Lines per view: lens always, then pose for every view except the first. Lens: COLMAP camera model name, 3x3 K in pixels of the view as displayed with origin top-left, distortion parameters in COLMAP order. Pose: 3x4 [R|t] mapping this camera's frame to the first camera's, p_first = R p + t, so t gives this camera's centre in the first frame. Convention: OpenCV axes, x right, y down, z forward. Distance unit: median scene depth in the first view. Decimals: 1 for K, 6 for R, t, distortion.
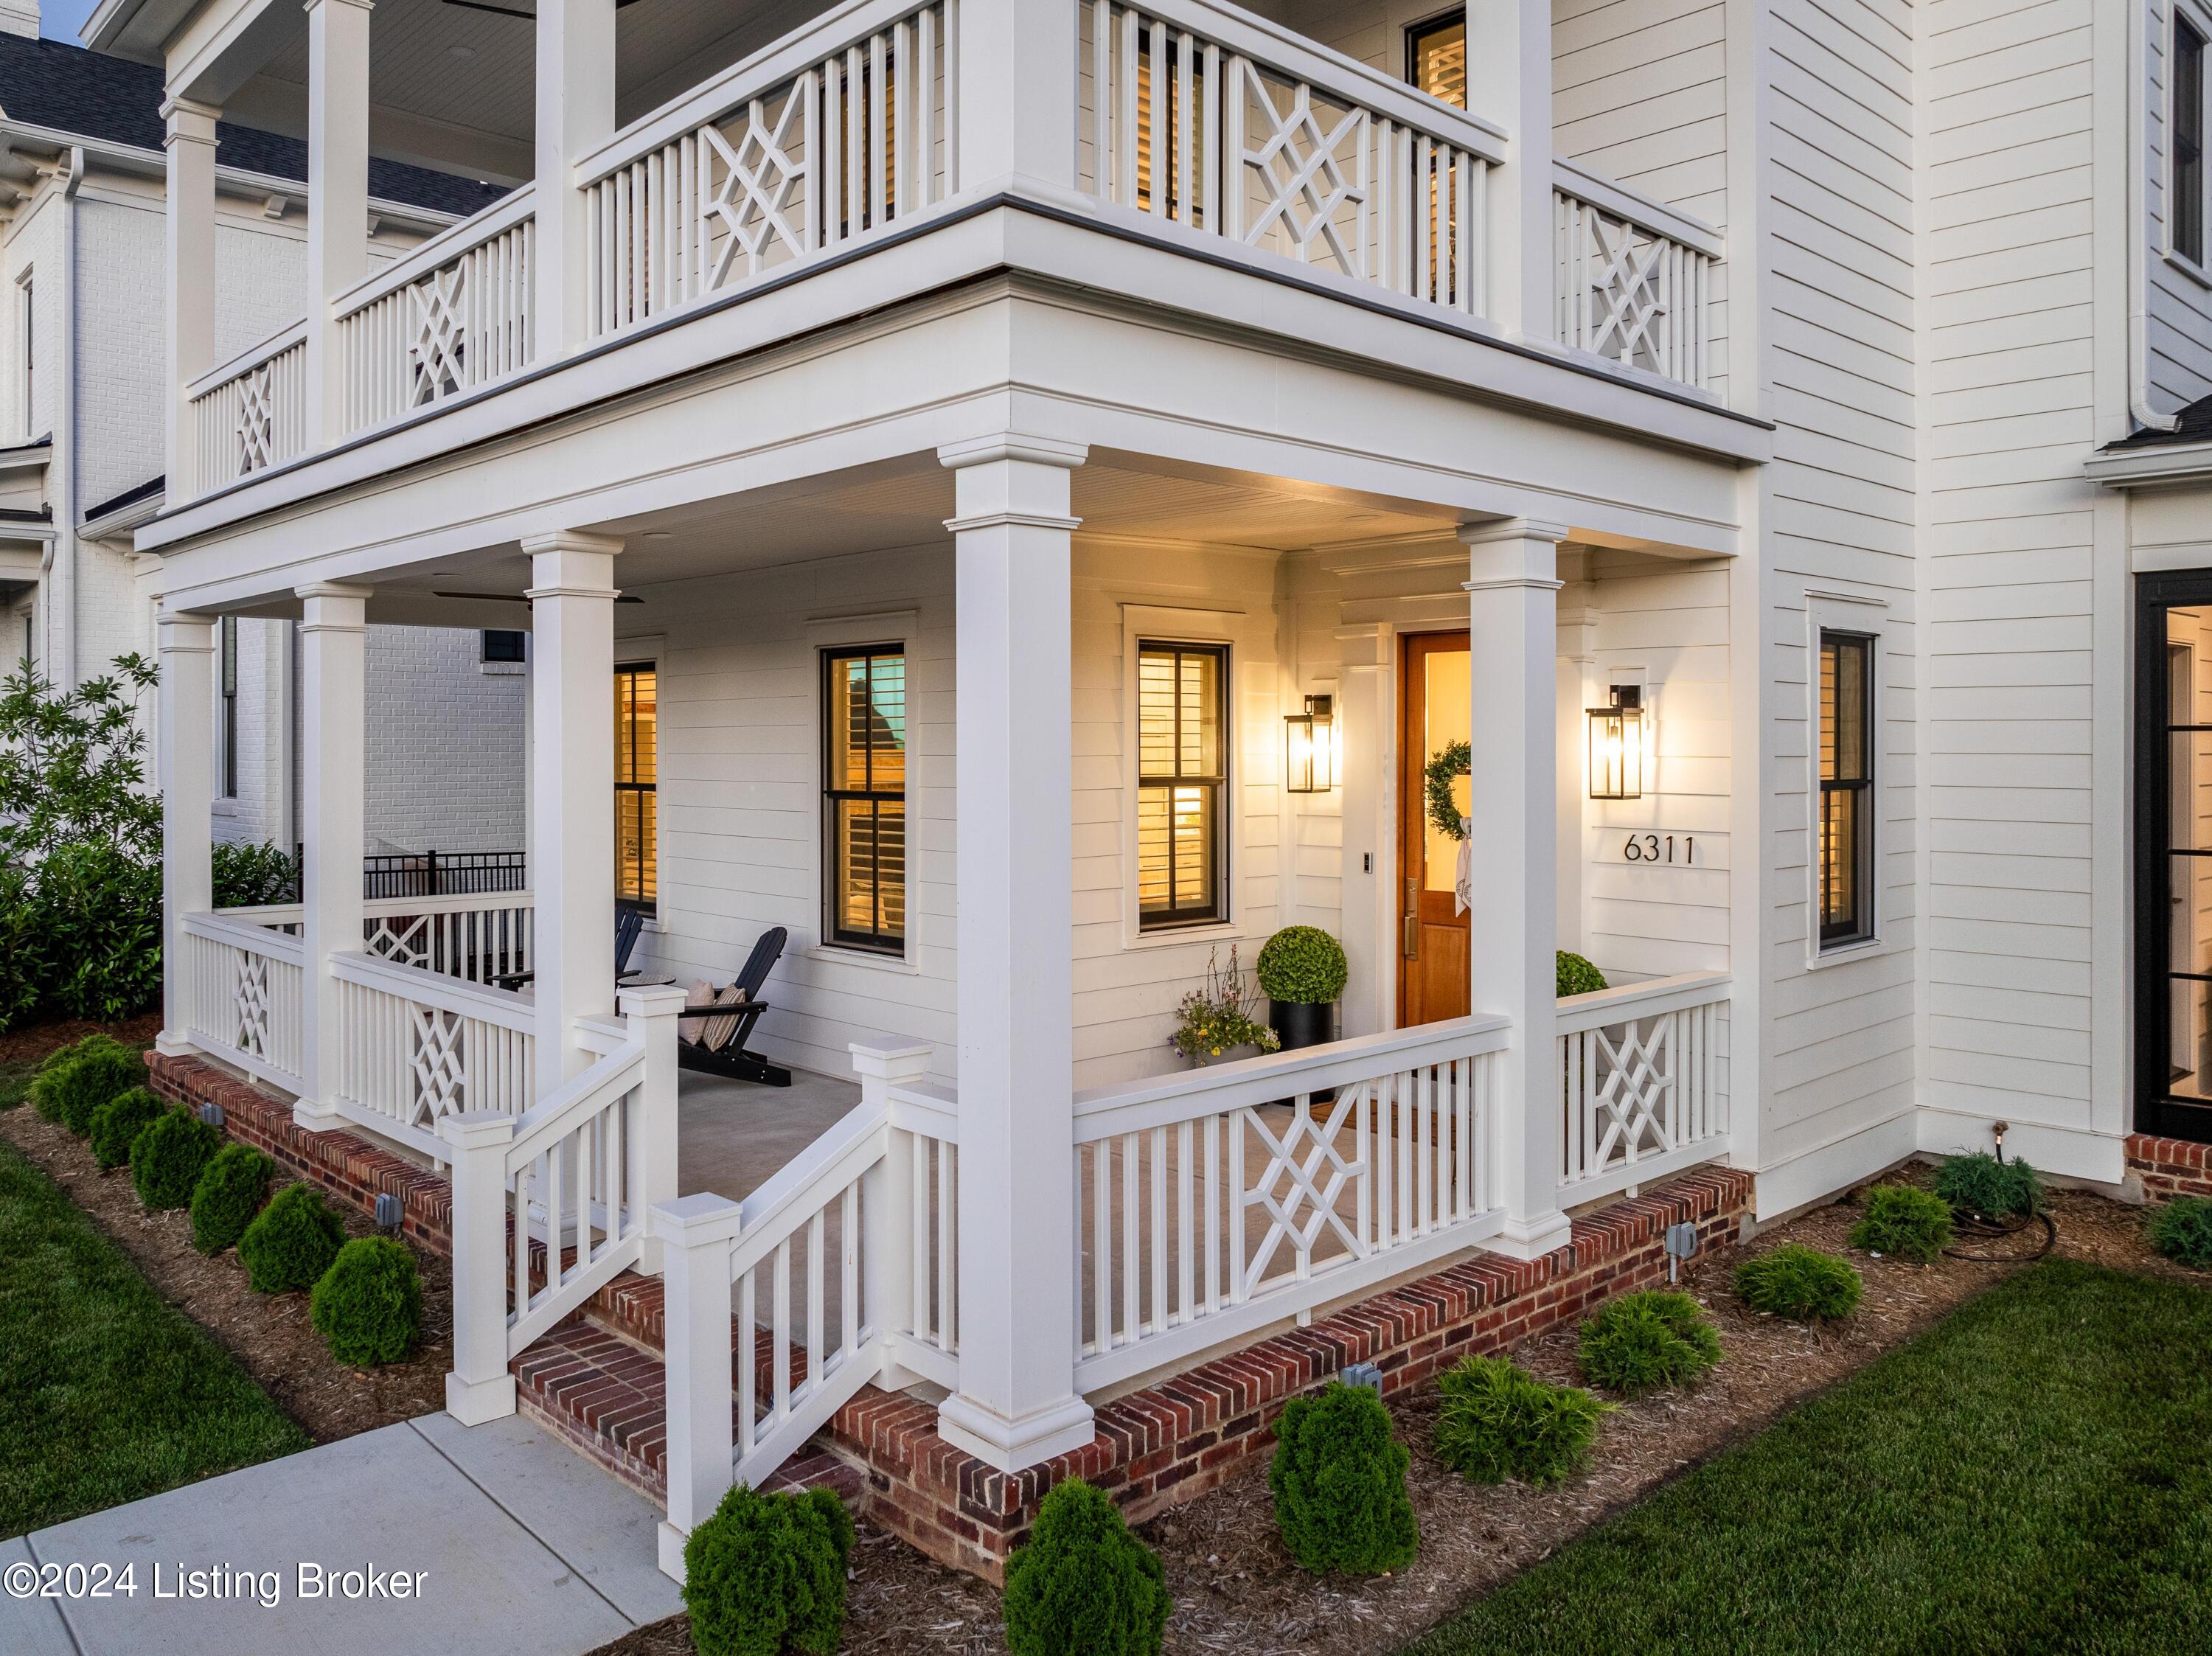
lens RADIAL K [[1660.5, 0, 1020.8], [0, 1660.5, 753.2], [0, 0, 1]] dist [-0.021442, -0.001434]
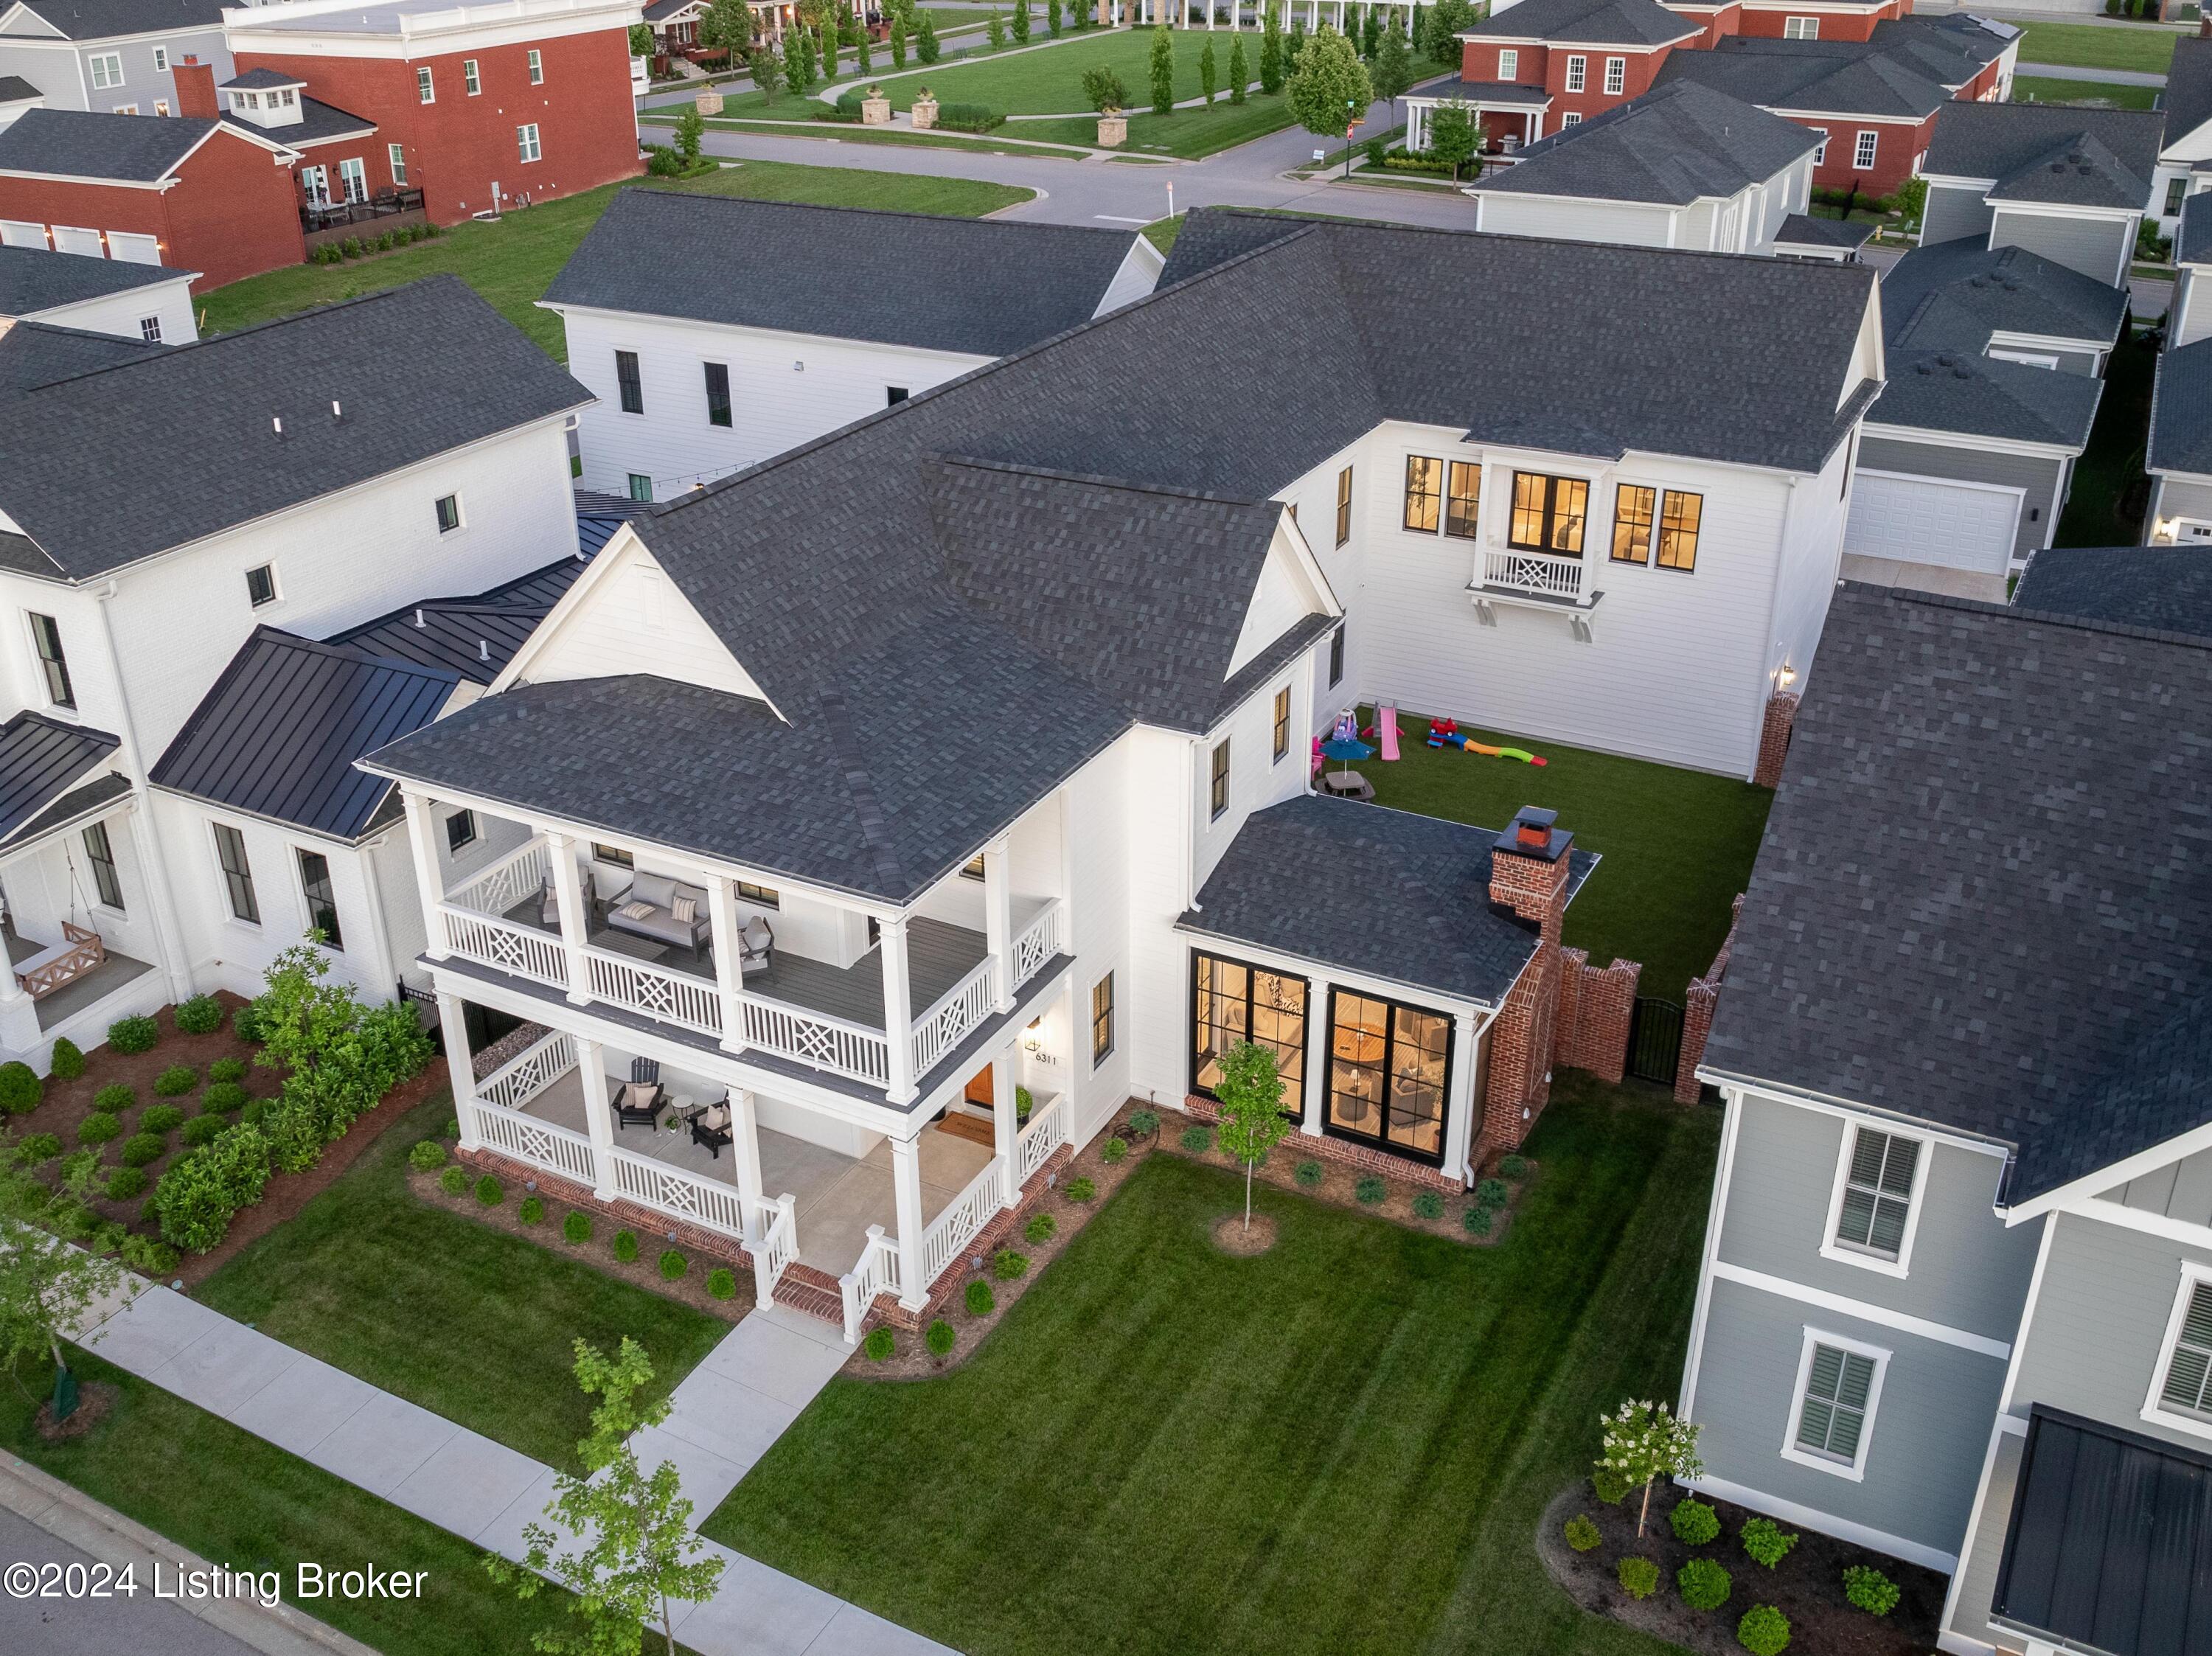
lens RADIAL K [[2103.6, 0, 1107.1], [0, 2103.6, 805.8], [0, 0, 1]] dist [-0.019470, -0.010357]
pose [[0.935262, -0.154439, 0.318487, -0.805401], [0.003412, 0.903683, 0.428189, -2.374348], [-0.353941, -0.399383, 0.845707, -2.553895]]
